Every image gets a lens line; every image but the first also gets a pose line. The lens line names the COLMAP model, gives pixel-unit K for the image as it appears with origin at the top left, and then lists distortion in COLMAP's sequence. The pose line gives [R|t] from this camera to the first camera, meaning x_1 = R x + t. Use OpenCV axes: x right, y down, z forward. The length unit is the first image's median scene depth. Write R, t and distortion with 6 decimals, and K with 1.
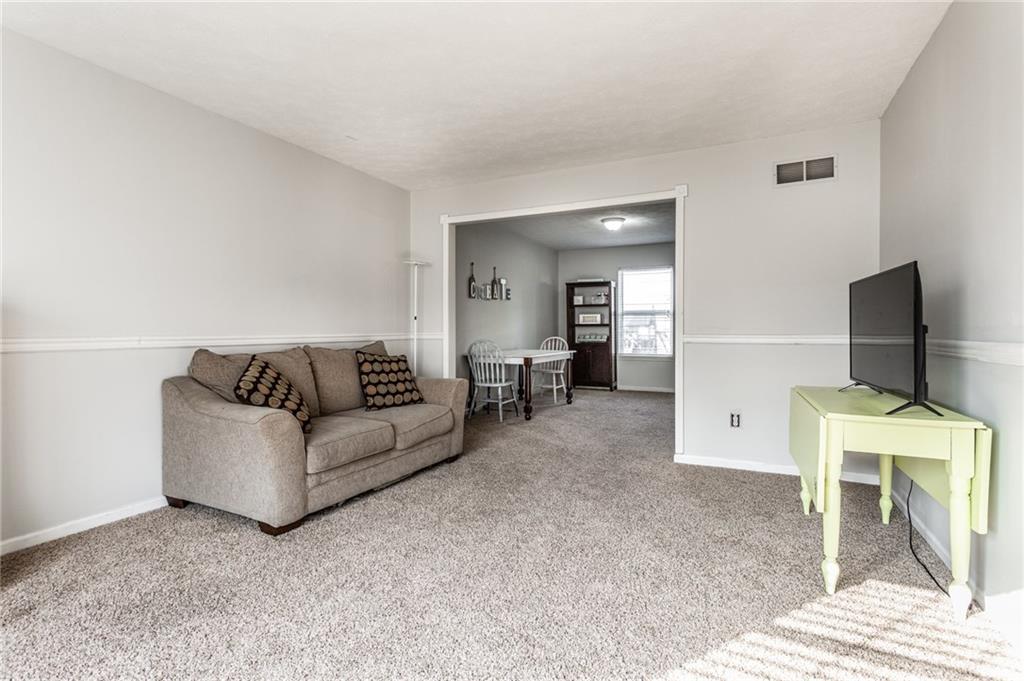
lens RADIAL K [[491.4, 0, 510.3], [0, 491.4, 328.6], [0, 0, 1]] dist [-0.000380, 0.000043]
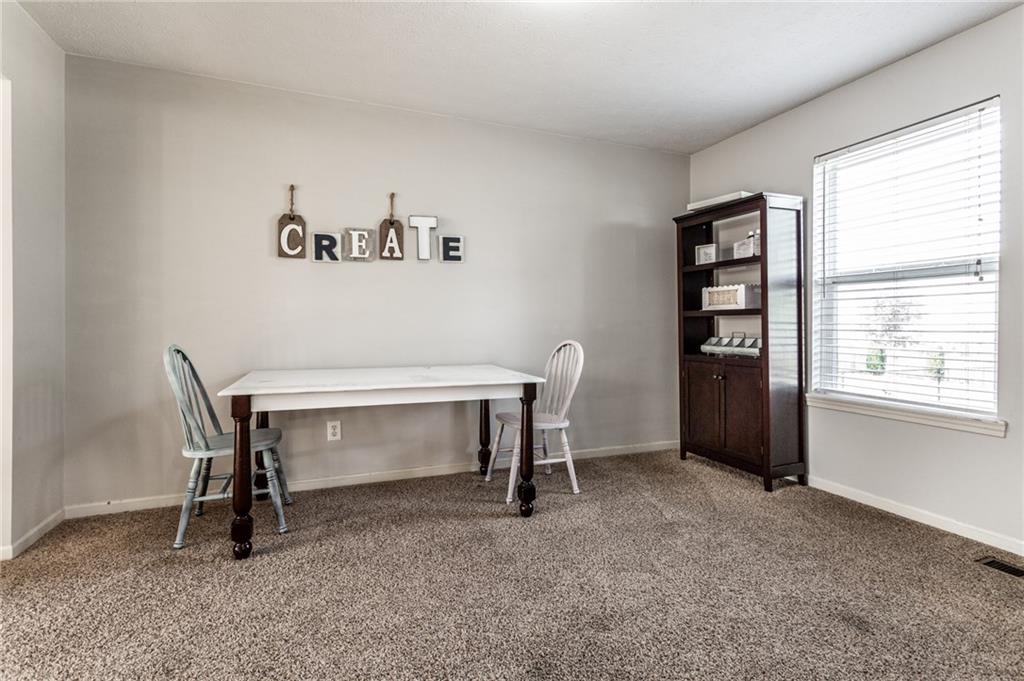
lens RADIAL K [[491.4, 0, 510.3], [0, 491.4, 328.6], [0, 0, 1]] dist [-0.000380, 0.000043]
pose [[0.735249, 0.009572, -0.677729, 0.312452], [-0.001247, 0.999918, 0.012770, 0.001402], [0.677796, -0.008544, 0.735201, 0.588842]]
